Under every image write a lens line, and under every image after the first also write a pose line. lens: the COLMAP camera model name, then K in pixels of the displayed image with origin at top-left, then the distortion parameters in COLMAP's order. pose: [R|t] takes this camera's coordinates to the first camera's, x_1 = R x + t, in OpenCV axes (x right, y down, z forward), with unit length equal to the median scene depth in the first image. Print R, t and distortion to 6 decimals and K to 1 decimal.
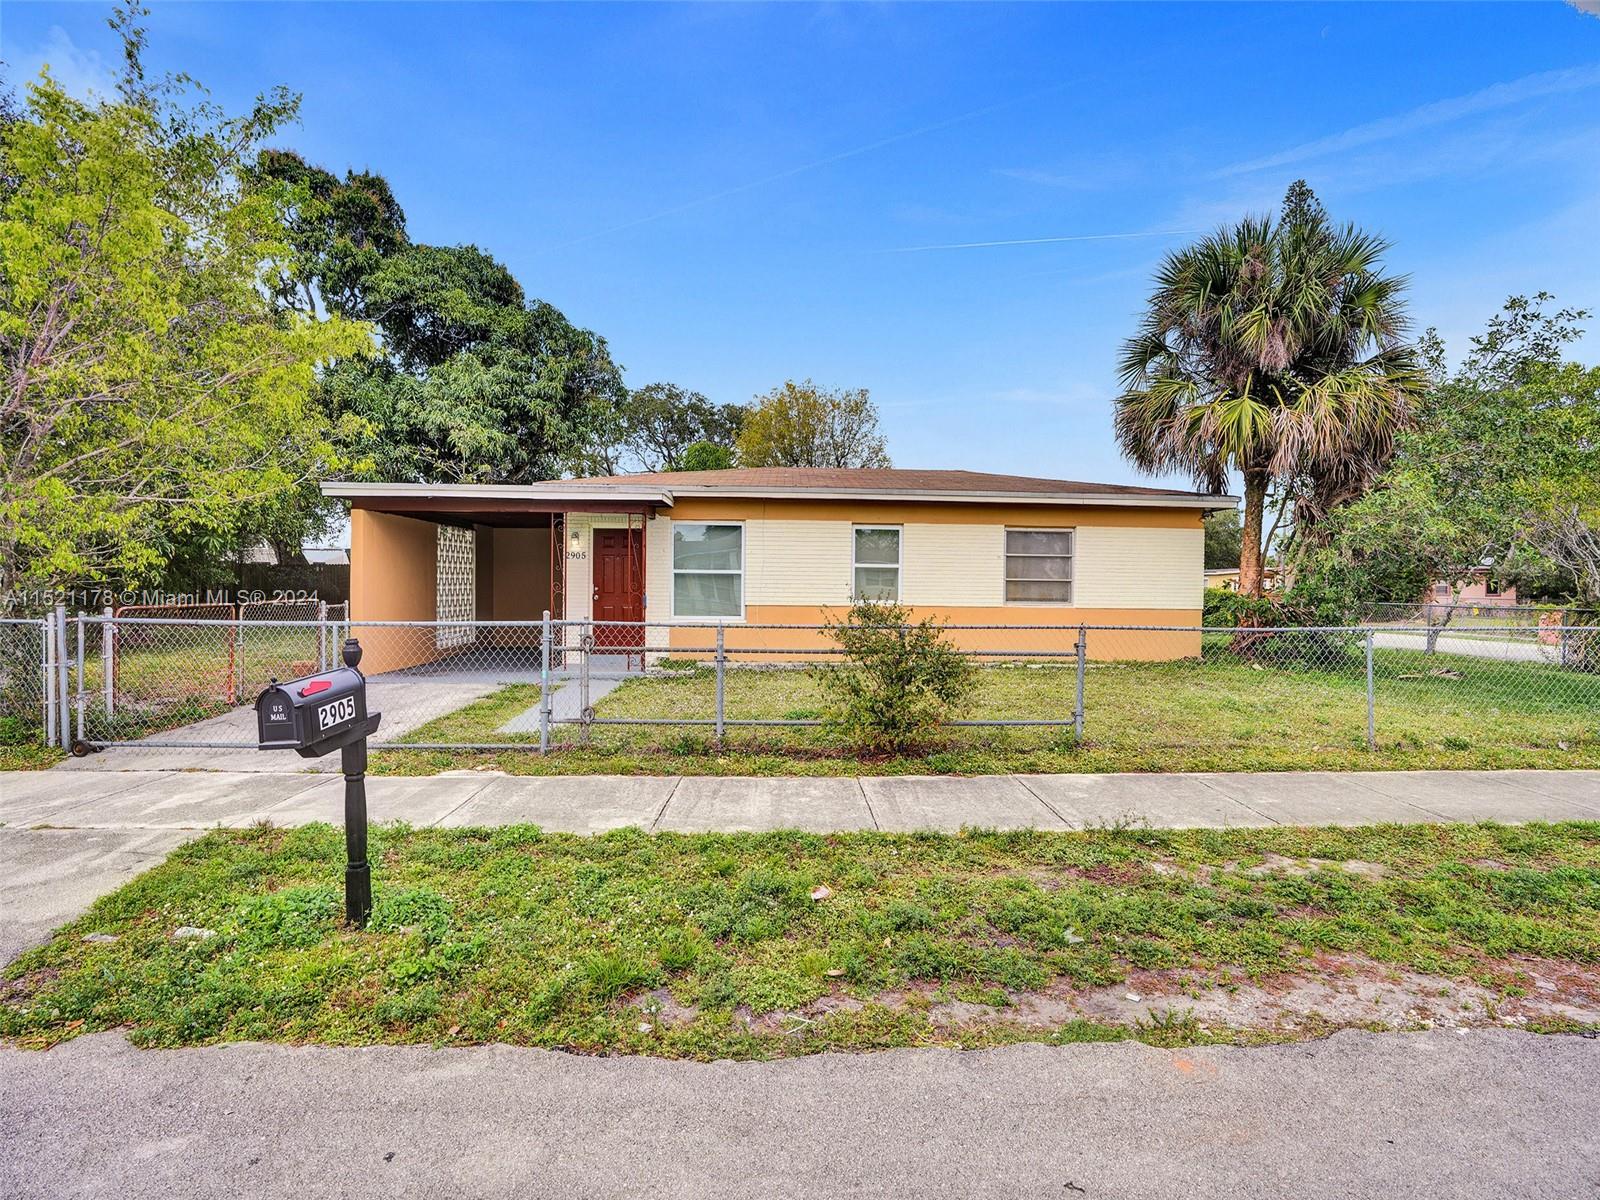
lens RADIAL K [[738.2, 0, 805.9], [0, 738.2, 594.4], [0, 0, 1]] dist [-0.064822, 0.025733]
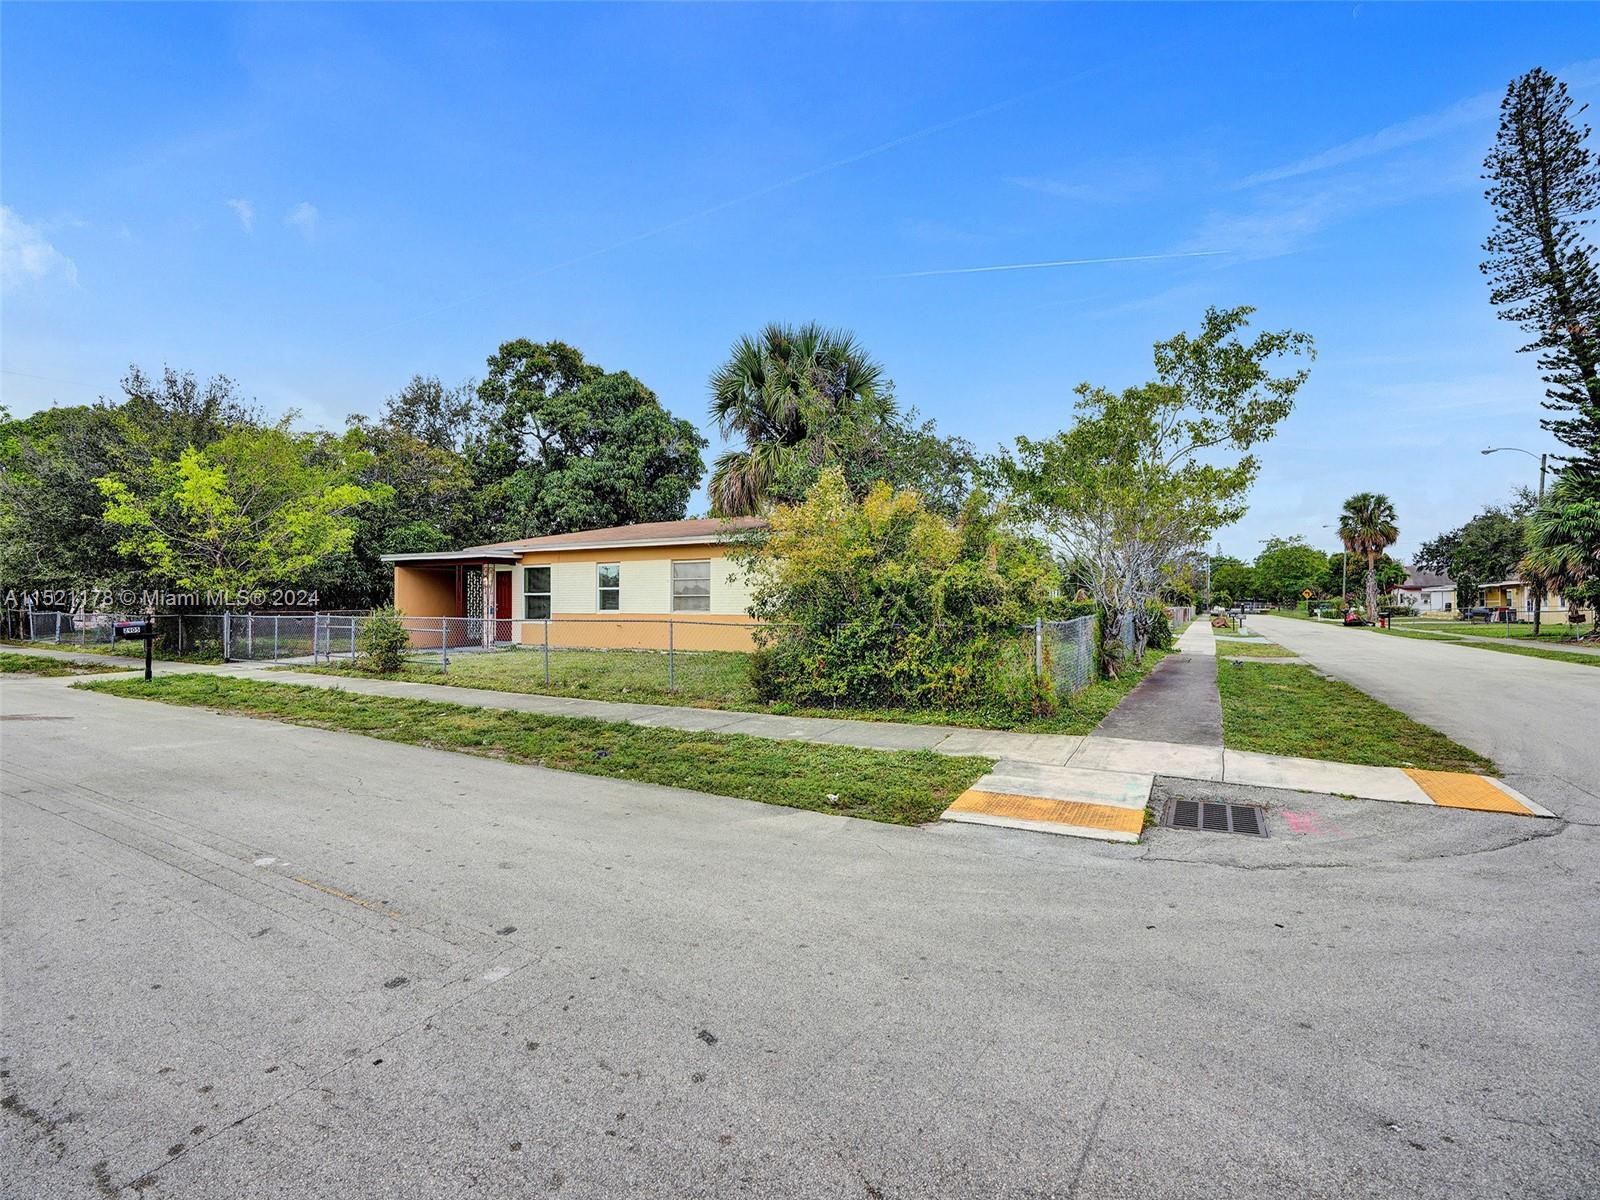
lens RADIAL K [[738.2, 0, 805.9], [0, 738.2, 594.4], [0, 0, 1]] dist [-0.064822, 0.025733]
pose [[0.850942, -0.018969, -0.524917, 1.304295], [0.004077, 0.999556, -0.029512, 0.022097], [0.525244, 0.022973, 0.850641, -0.128635]]
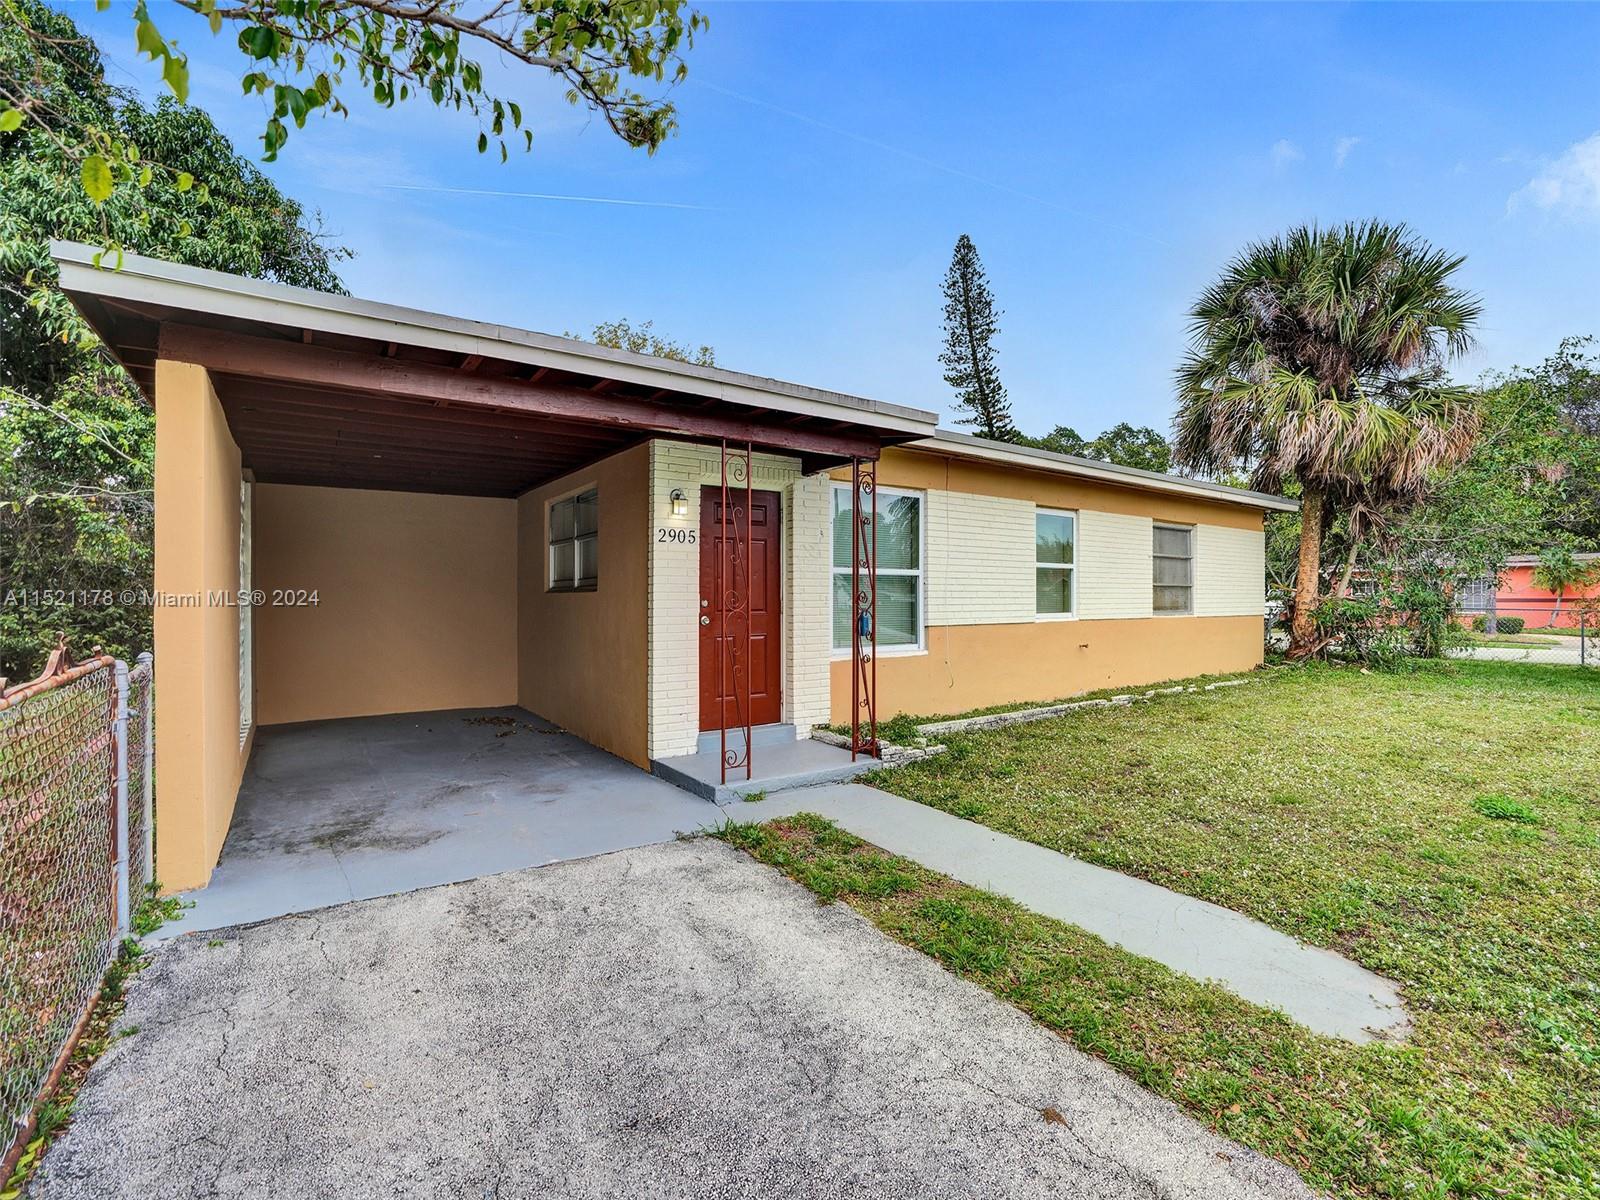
lens RADIAL K [[738.2, 0, 805.9], [0, 738.2, 594.4], [0, 0, 1]] dist [-0.064822, 0.025733]
pose [[0.842477, -0.009555, 0.538648, -0.496901], [0.010622, 0.999943, 0.001125, -0.014301], [-0.538628, 0.004773, 0.842530, 0.533332]]
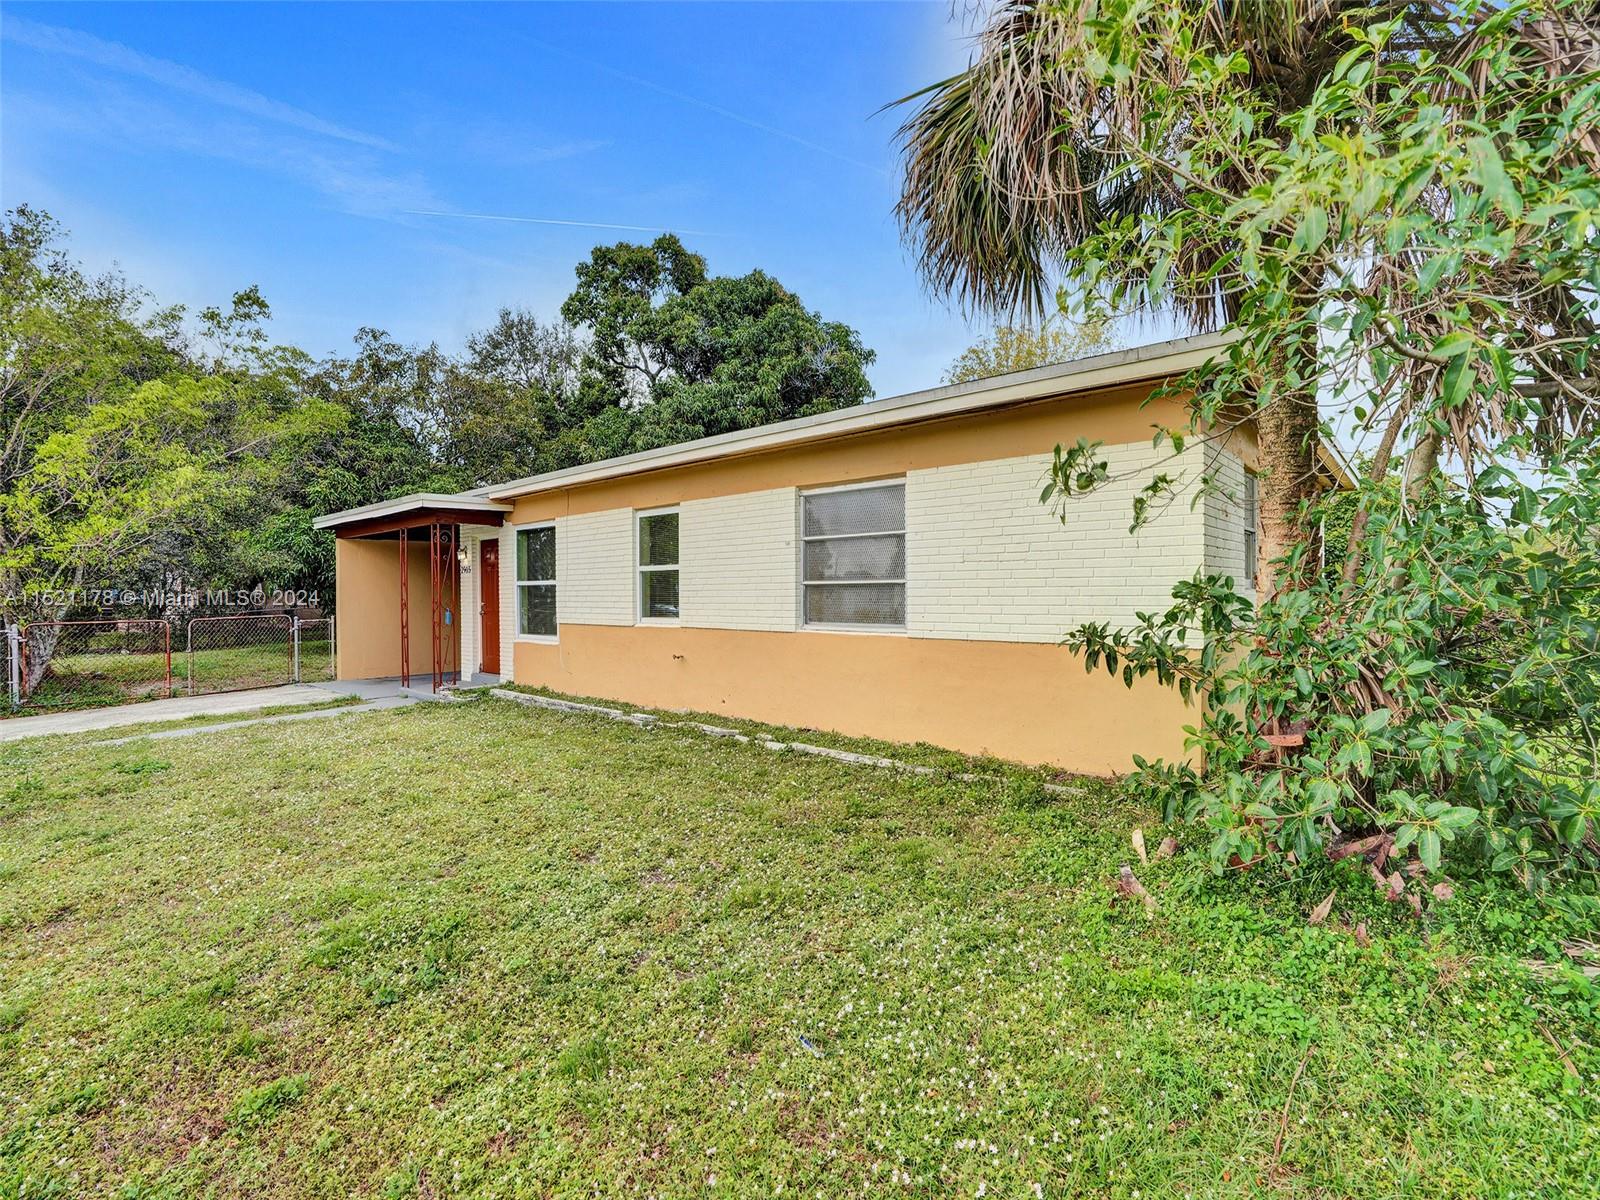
lens RADIAL K [[738.2, 0, 805.9], [0, 738.2, 594.4], [0, 0, 1]] dist [-0.064822, 0.025733]
pose [[0.716476, -0.015399, -0.697442, 0.671336], [0.011323, 0.999881, -0.010444, -0.006070], [0.697520, -0.000415, 0.716565, 0.613928]]
